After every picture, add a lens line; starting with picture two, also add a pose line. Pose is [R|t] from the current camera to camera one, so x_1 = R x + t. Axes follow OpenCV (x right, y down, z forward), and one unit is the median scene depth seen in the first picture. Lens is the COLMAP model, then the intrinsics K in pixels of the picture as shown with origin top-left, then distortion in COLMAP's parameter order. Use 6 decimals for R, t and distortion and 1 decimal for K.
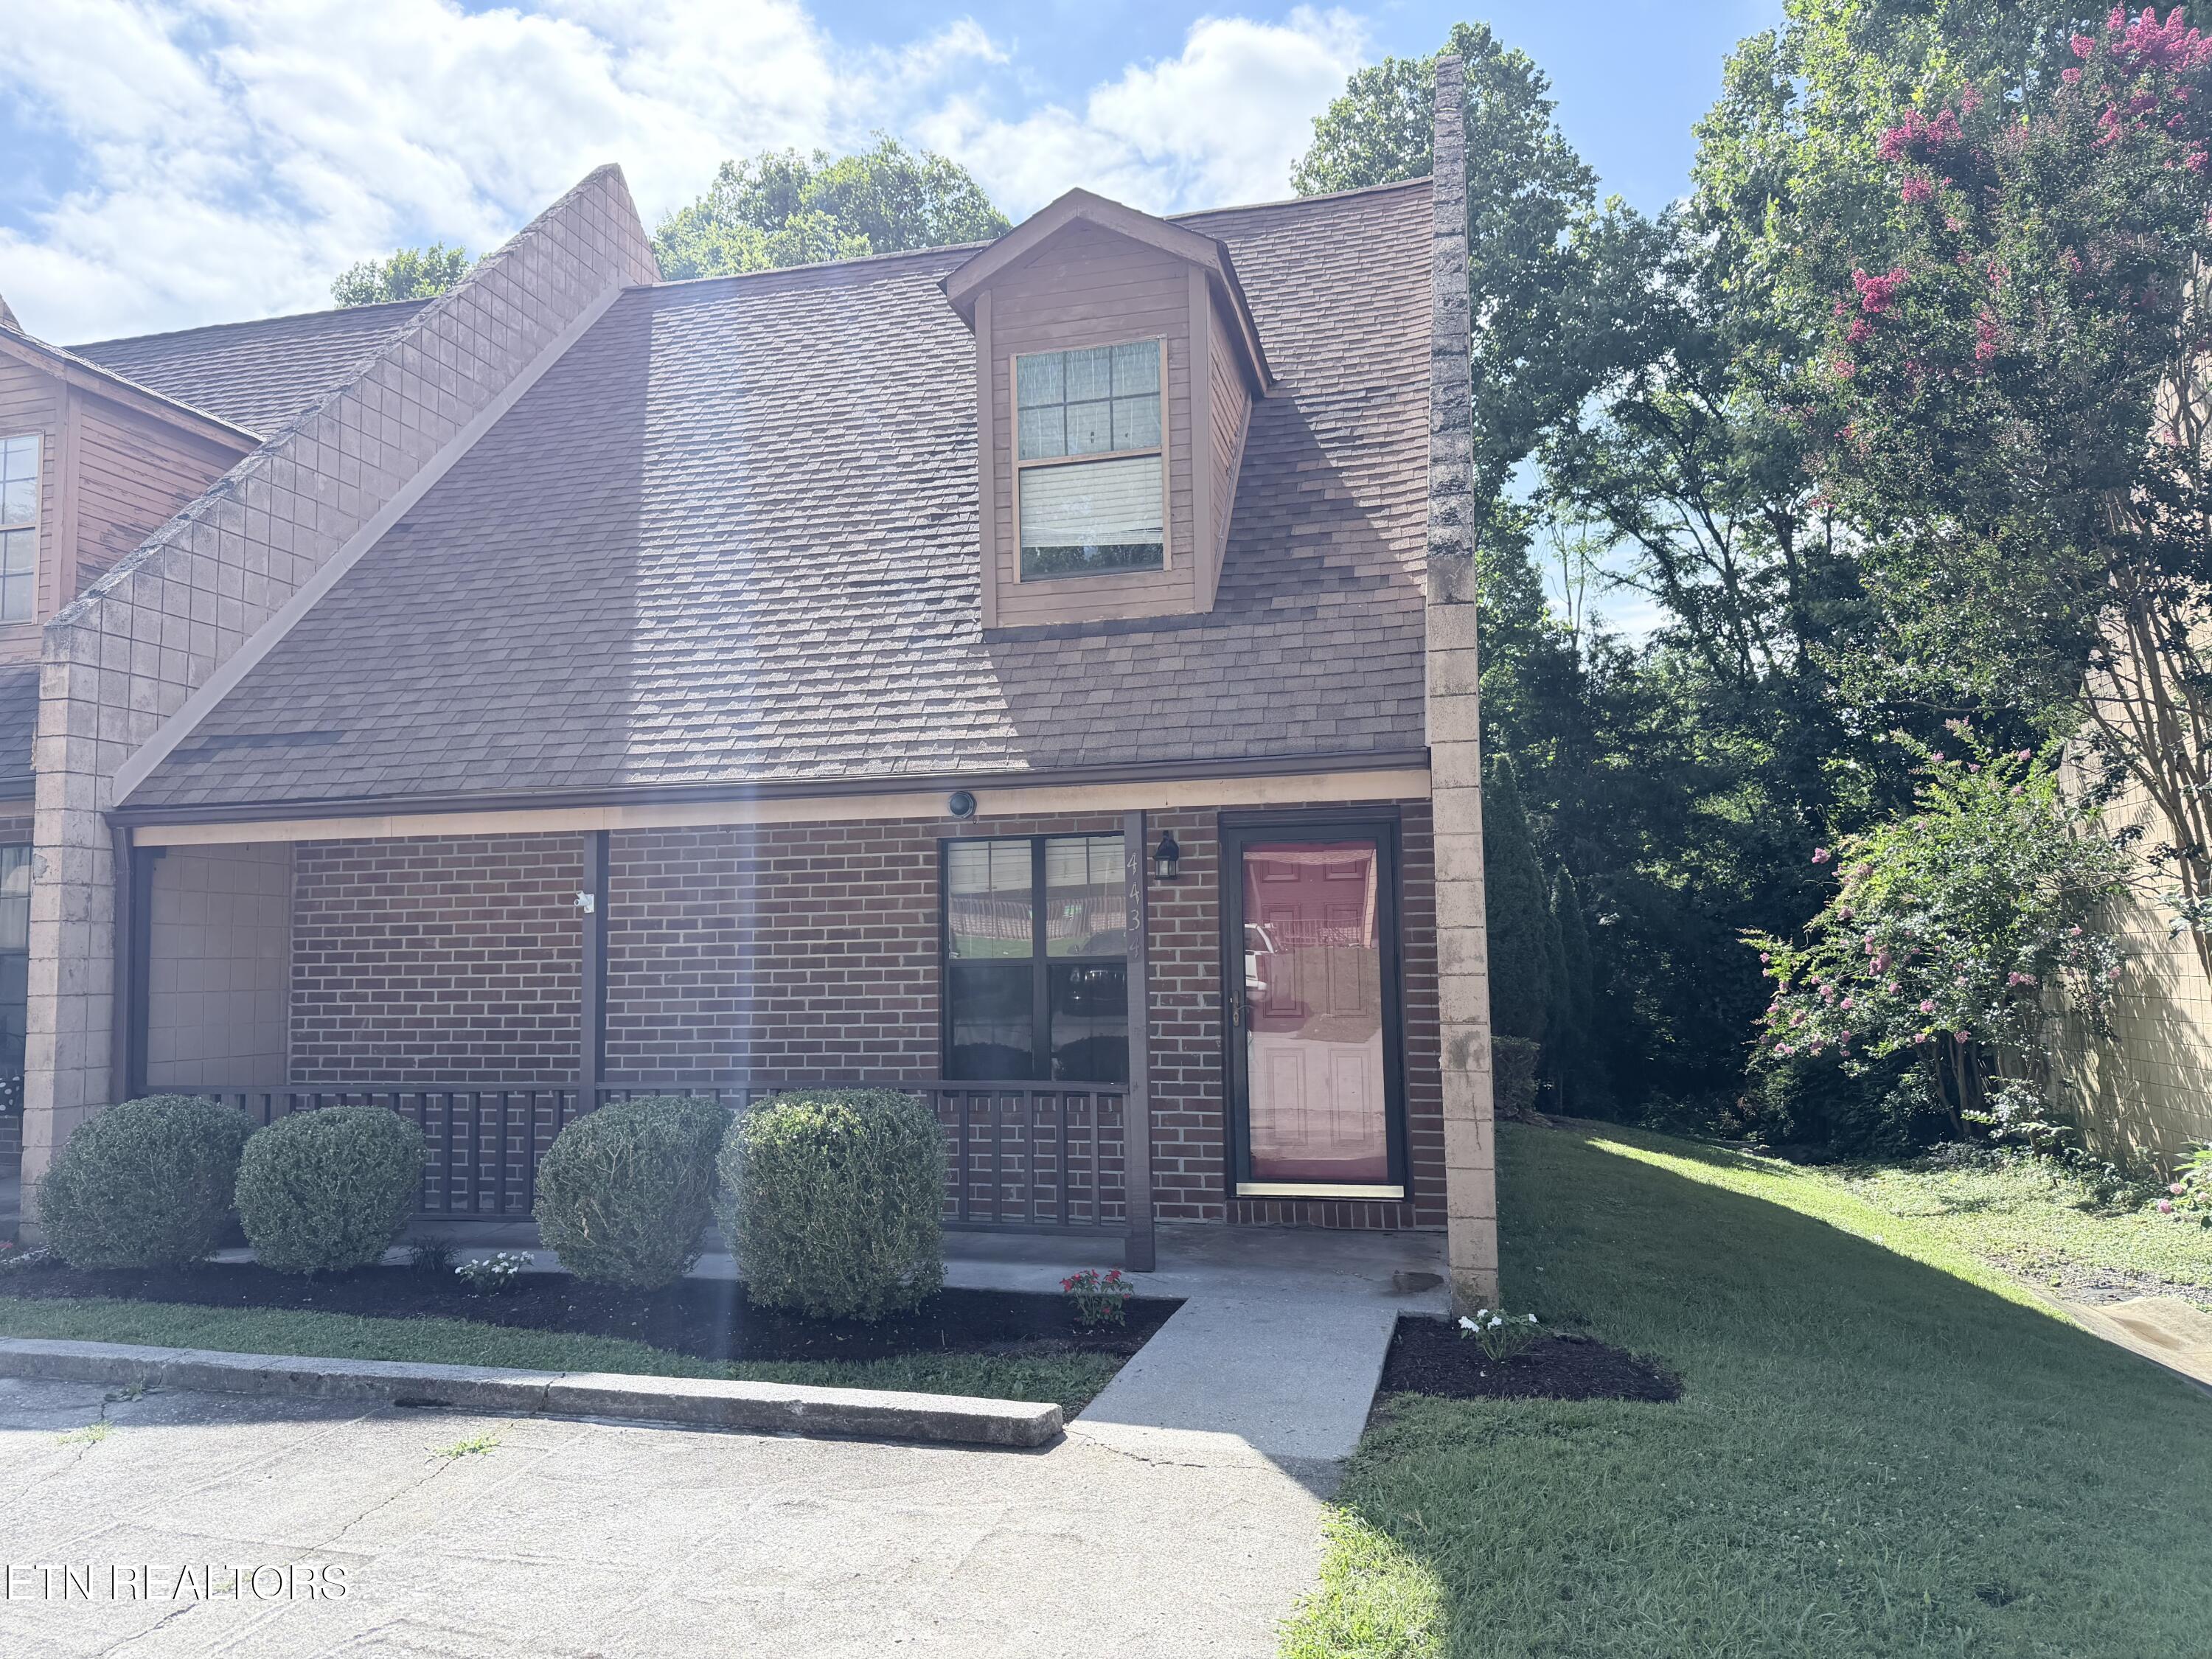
lens RADIAL K [[1561.7, 0, 1106.0], [0, 1561.7, 829.5], [0, 0, 1]] dist [0.005544, -0.031551]
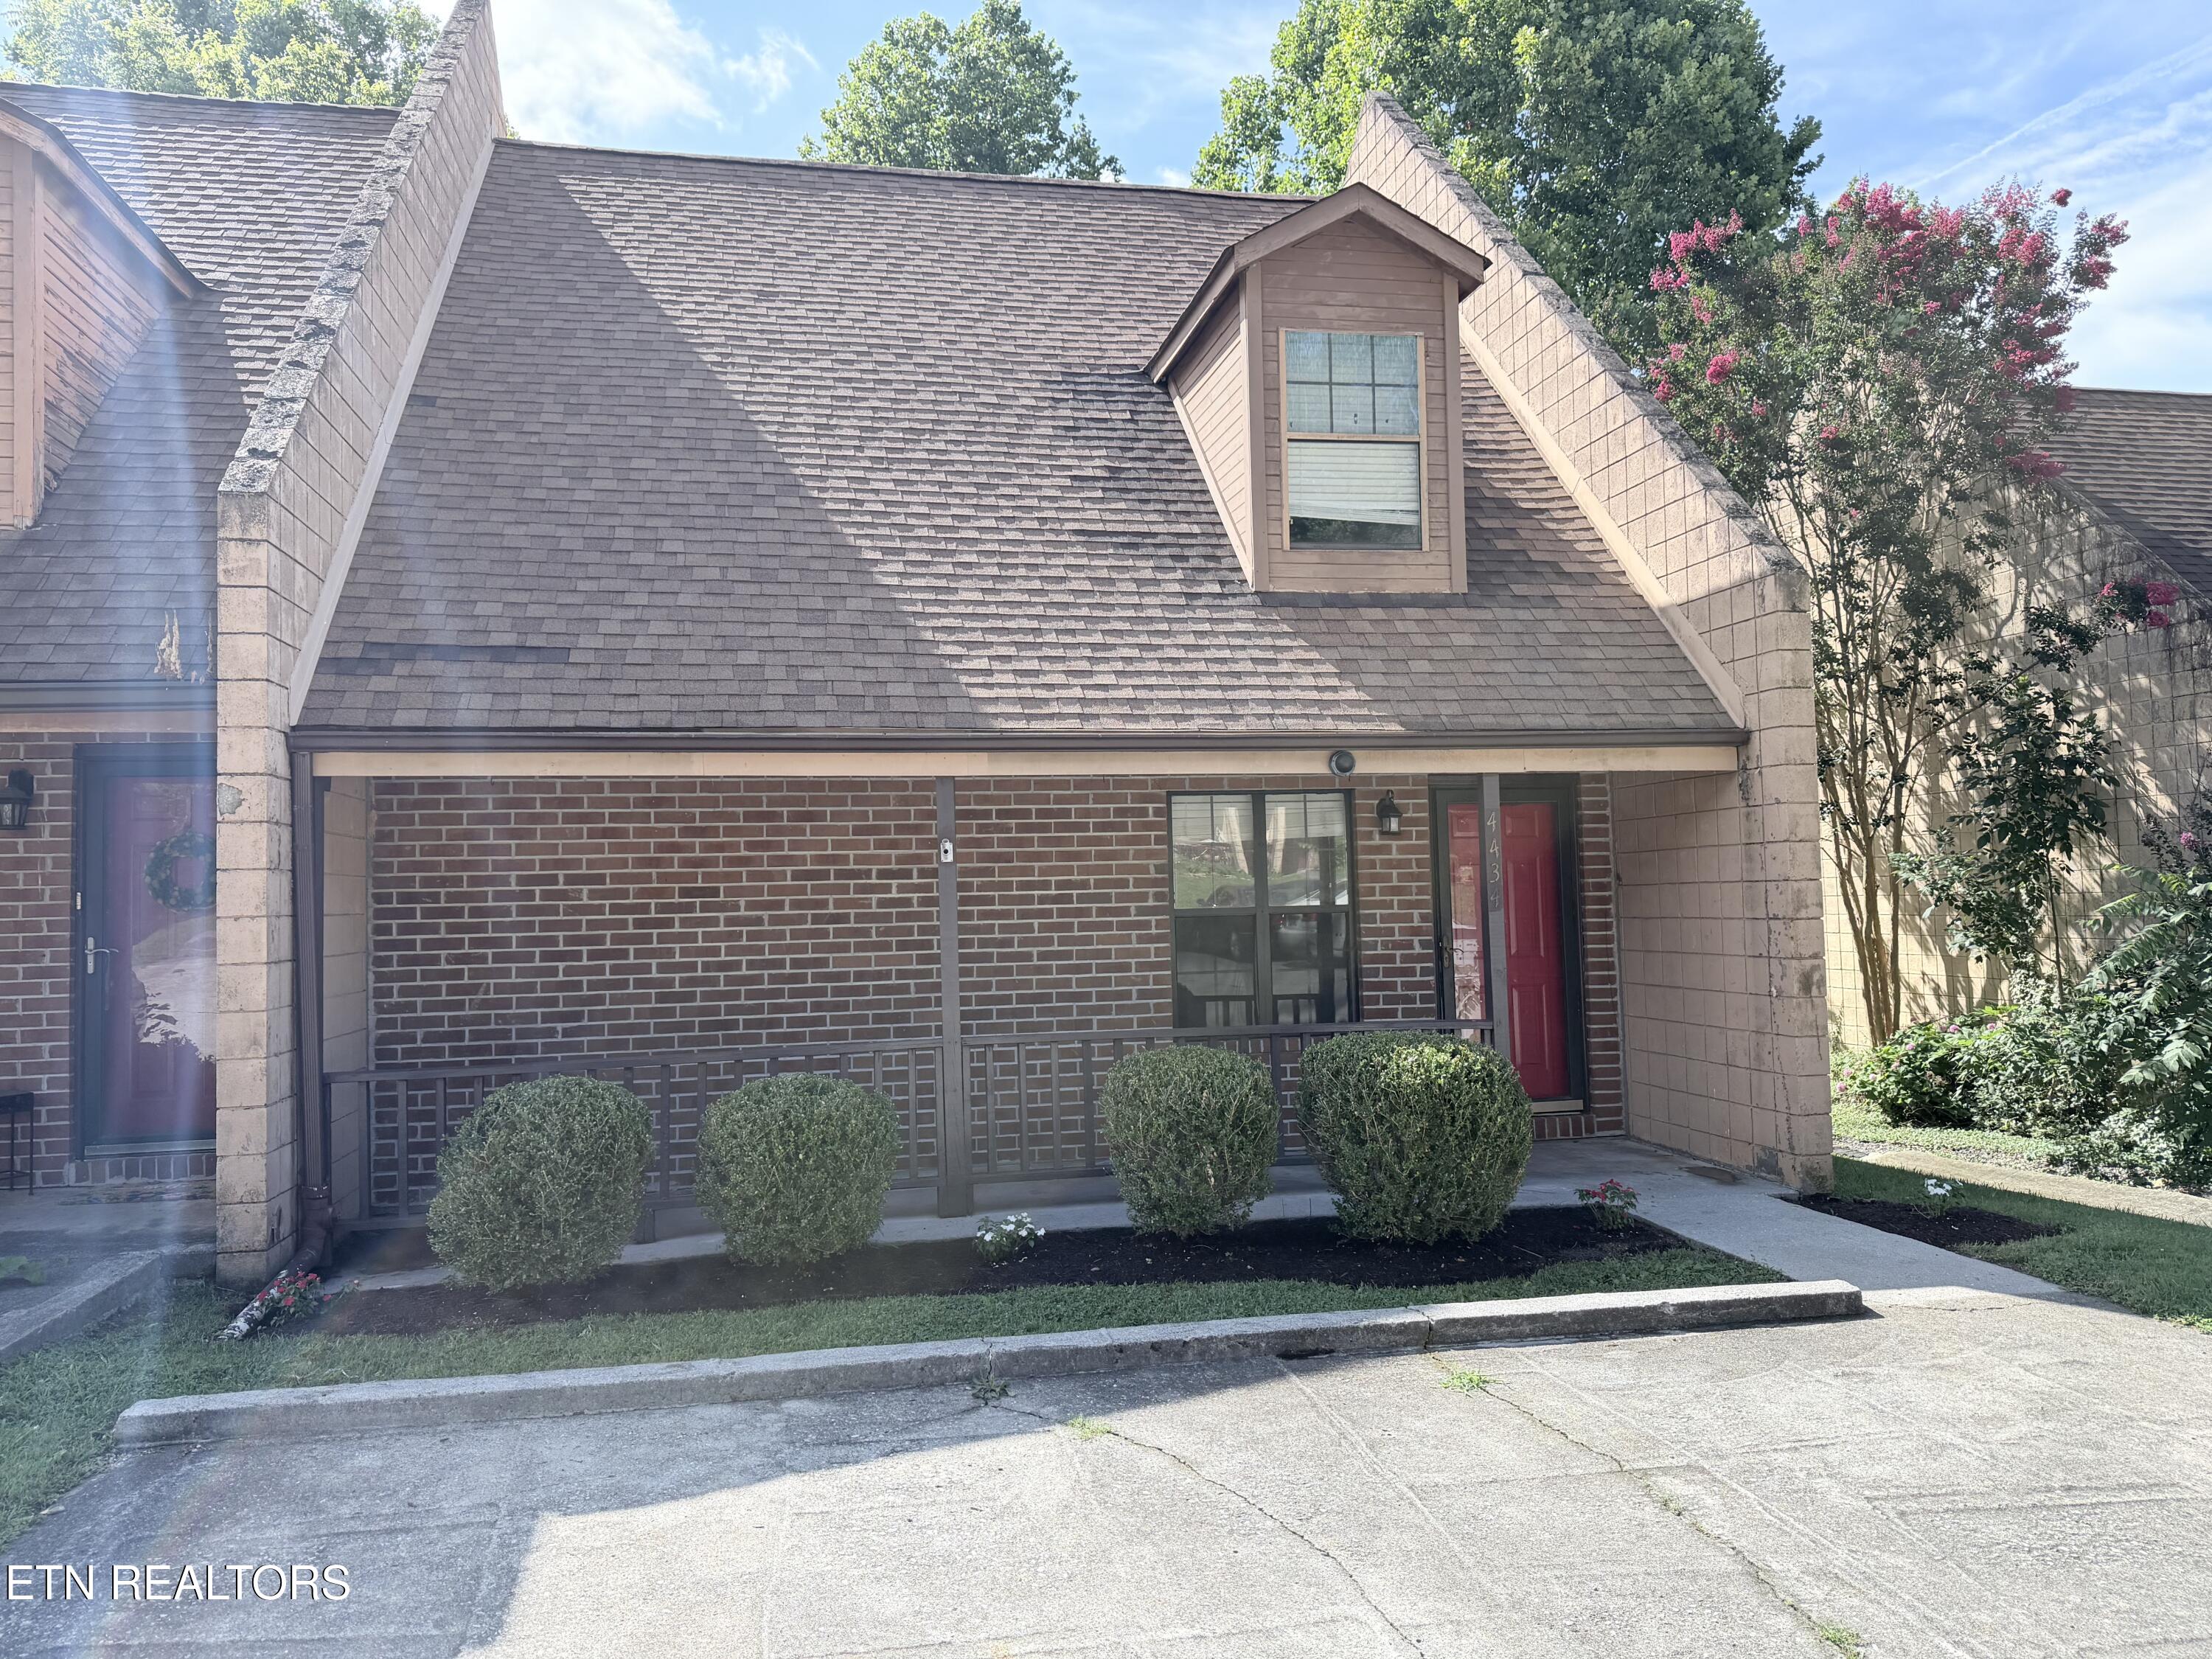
lens RADIAL K [[1561.7, 0, 1089.4], [0, 1561.7, 828.4], [0, 0, 1]] dist [0.030371, -0.056767]
pose [[0.906465, 0.015560, 0.421993, -0.608856], [-0.028720, 0.999279, 0.024844, 0.006375], [-0.421303, -0.034640, 0.906258, 0.098006]]
